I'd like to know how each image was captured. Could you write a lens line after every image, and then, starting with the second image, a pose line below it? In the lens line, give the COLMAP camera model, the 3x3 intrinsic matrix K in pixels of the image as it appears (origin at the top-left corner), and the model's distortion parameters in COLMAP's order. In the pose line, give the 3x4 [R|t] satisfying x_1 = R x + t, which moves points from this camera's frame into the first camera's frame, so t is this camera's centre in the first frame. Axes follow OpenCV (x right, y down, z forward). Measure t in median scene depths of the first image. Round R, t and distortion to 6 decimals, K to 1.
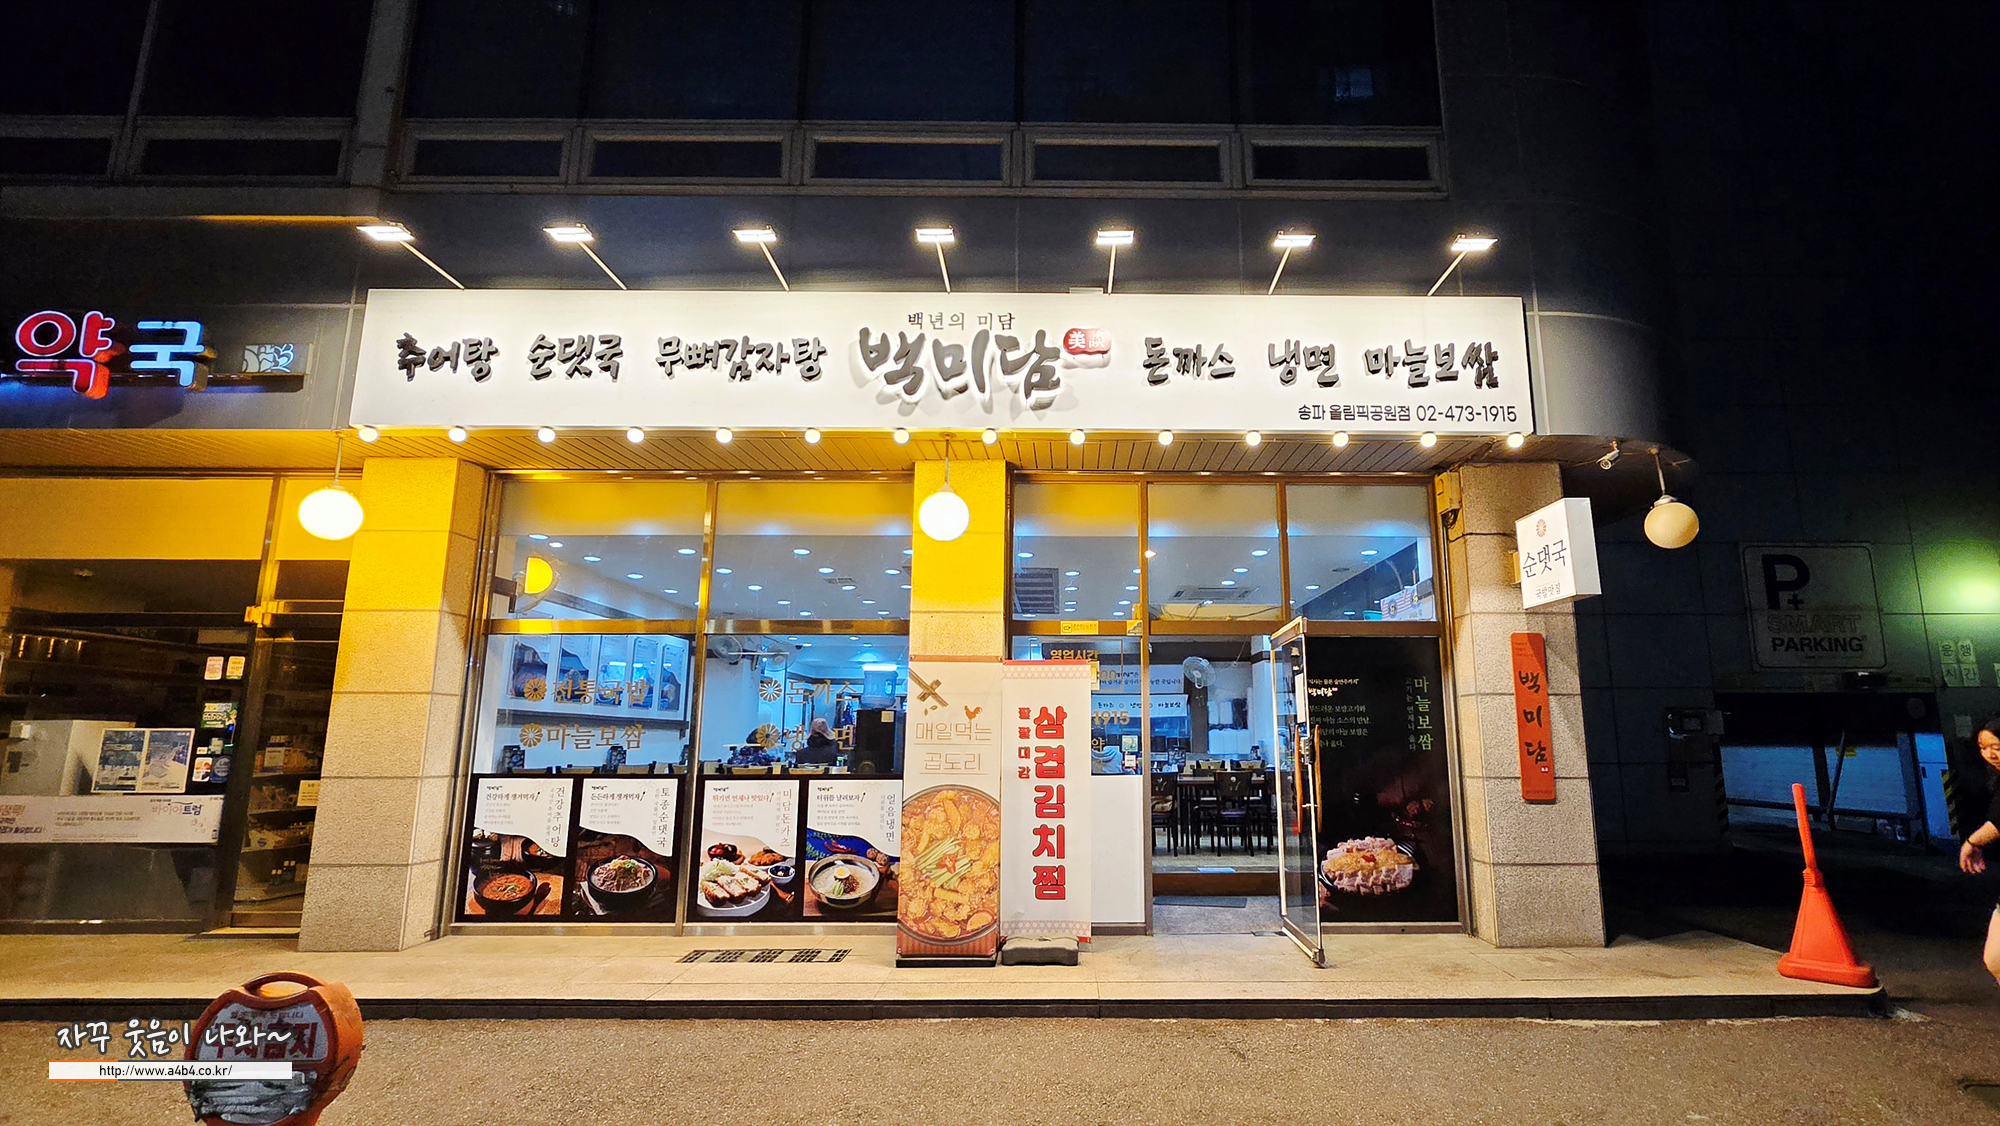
lens RADIAL K [[972.5, 0, 1000.0], [0, 972.5, 563.0], [0, 0, 1]] dist [0.004069, 0.000433]
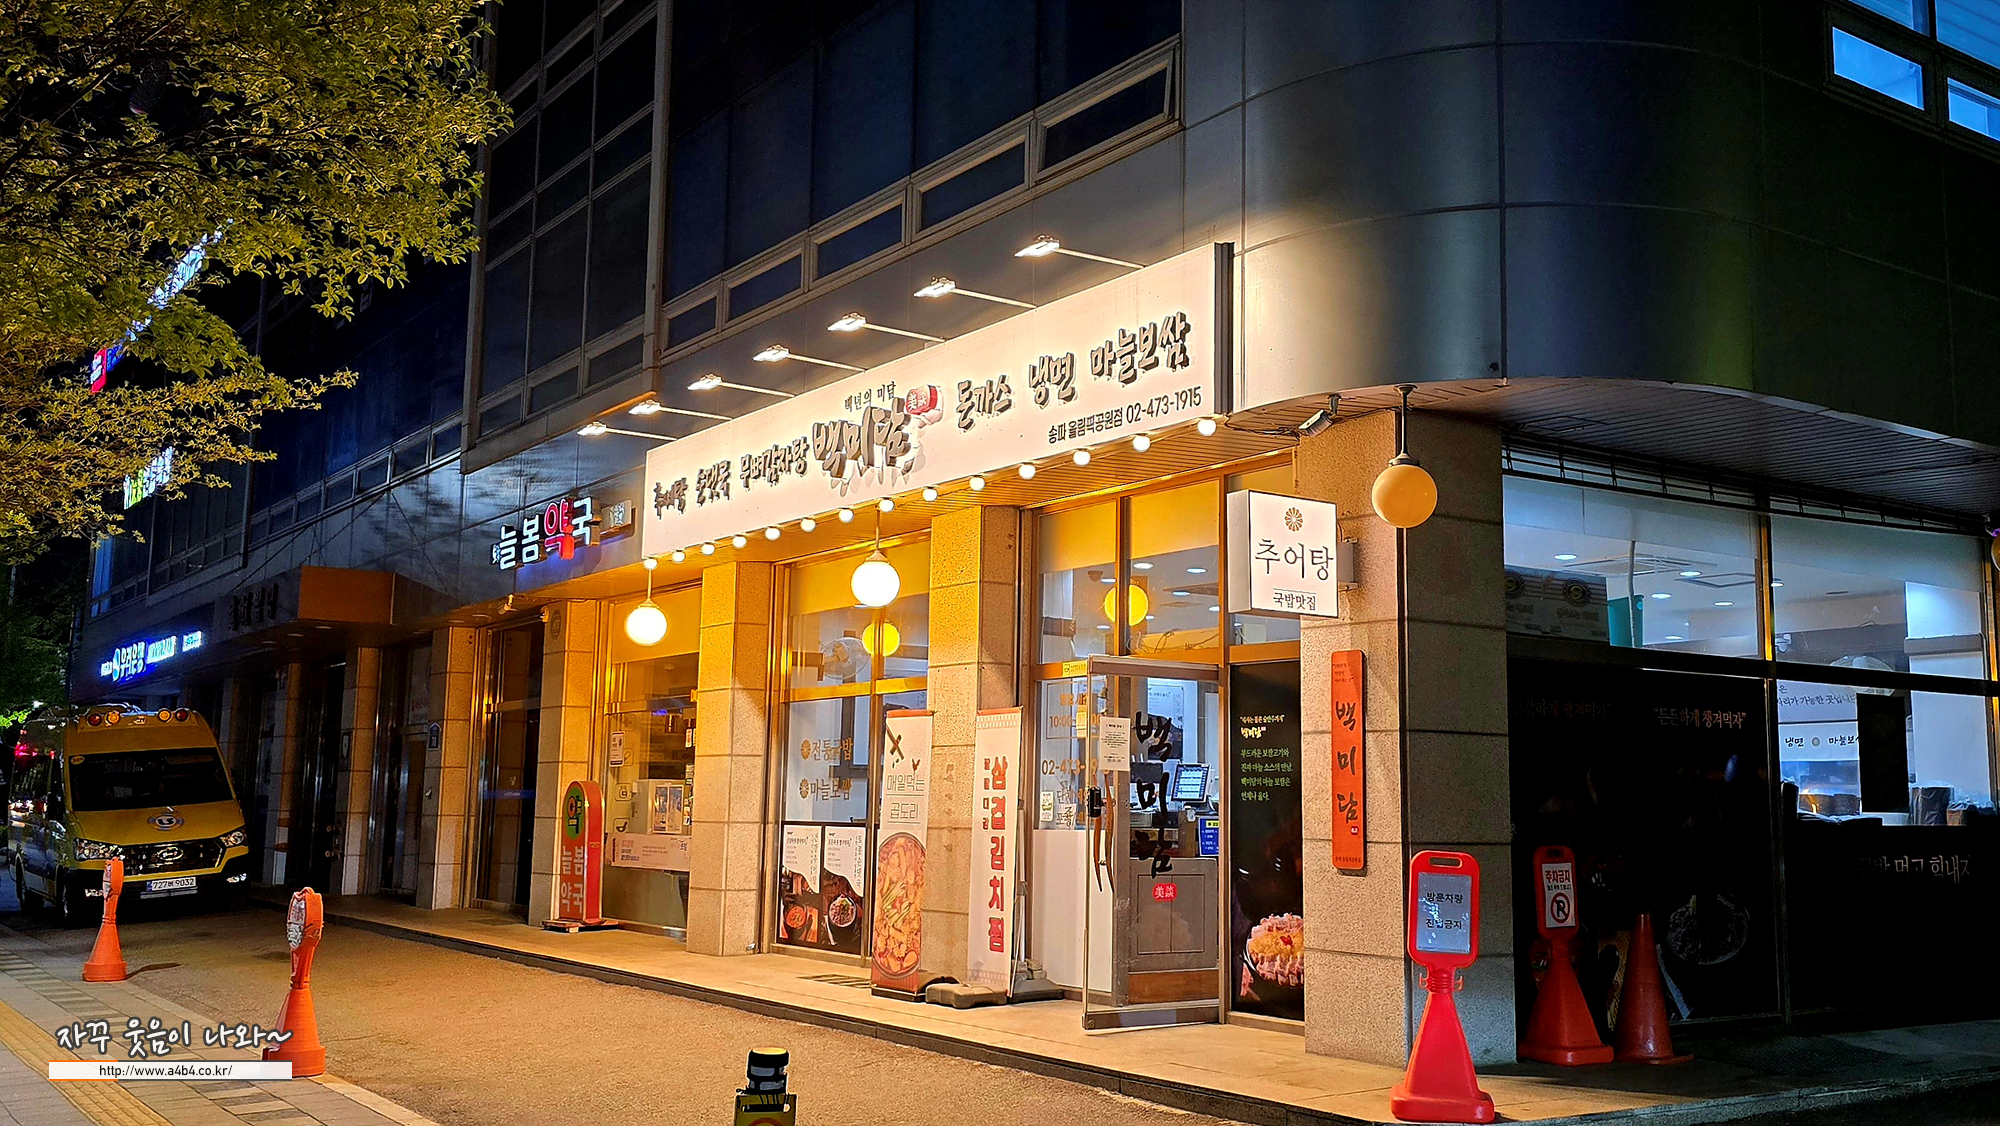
lens RADIAL K [[1719.3, 0, 1000.0], [0, 1719.3, 563.0], [0, 0, 1]] dist [0.250452, -0.358039]
pose [[0.577750, -0.108108, -0.809022, 1.504792], [0.140124, 0.989611, -0.032172, 0.009853], [0.804096, -0.094776, 0.586897, -0.005032]]
